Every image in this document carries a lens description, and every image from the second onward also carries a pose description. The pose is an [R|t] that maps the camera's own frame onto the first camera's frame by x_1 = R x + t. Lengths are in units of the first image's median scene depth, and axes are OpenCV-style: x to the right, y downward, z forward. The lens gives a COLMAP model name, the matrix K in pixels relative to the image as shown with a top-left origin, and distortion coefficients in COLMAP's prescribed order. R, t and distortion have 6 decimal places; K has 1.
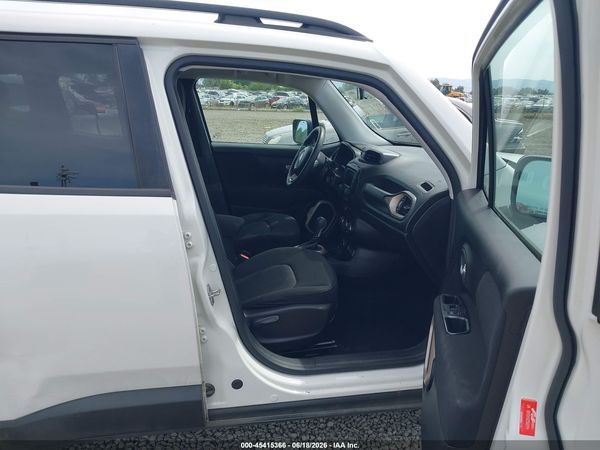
lens RADIAL K [[471.8, 0, 307.8], [0, 471.8, 224.6], [0, 0, 1]] dist [0.067243, -0.101833]
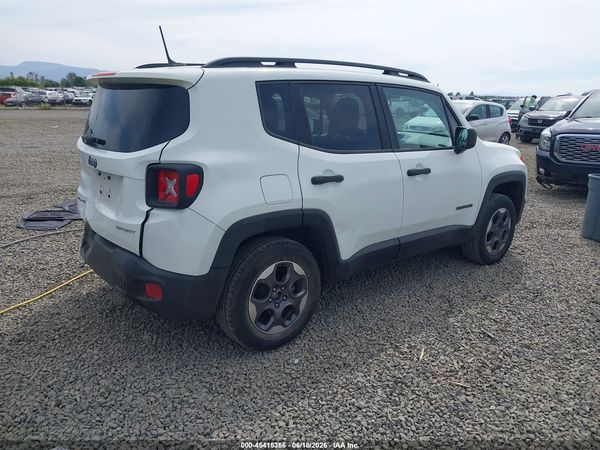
lens RADIAL K [[471.8, 0, 307.8], [0, 471.8, 224.6], [0, 0, 1]] dist [0.067243, -0.101833]
pose [[0.867567, -0.135350, 0.478549, -0.865824], [0.131290, 0.990449, 0.042116, 0.068147], [-0.479678, 0.026290, 0.877050, -0.395395]]
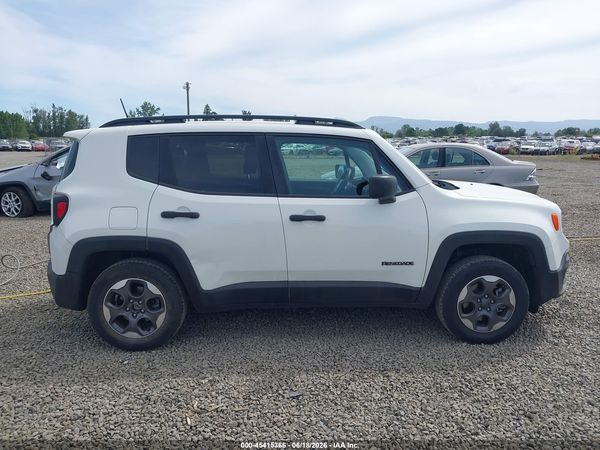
lens RADIAL K [[471.8, 0, 307.8], [0, 471.8, 224.6], [0, 0, 1]] dist [0.067243, -0.101833]
pose [[0.992804, -0.004232, -0.119673, 0.073346], [-0.007024, 0.995596, -0.093481, 0.147171], [0.119541, 0.093649, 0.988403, -0.643846]]
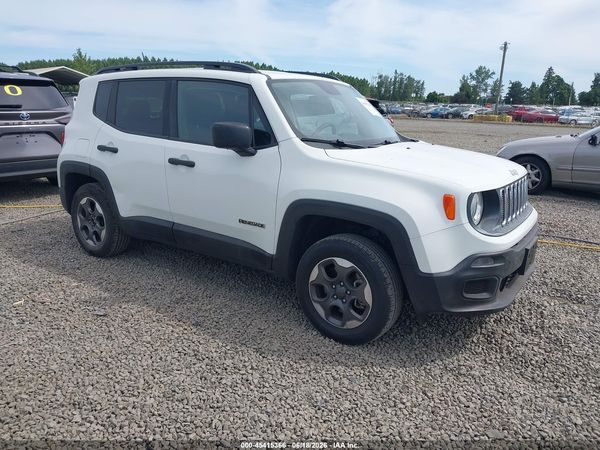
lens RADIAL K [[471.8, 0, 307.8], [0, 471.8, 224.6], [0, 0, 1]] dist [0.067243, -0.101833]
pose [[0.718332, 0.171391, -0.674258, 0.967163], [-0.195377, 0.979874, 0.040928, 0.065981], [0.667703, 0.102334, 0.737361, -0.154452]]
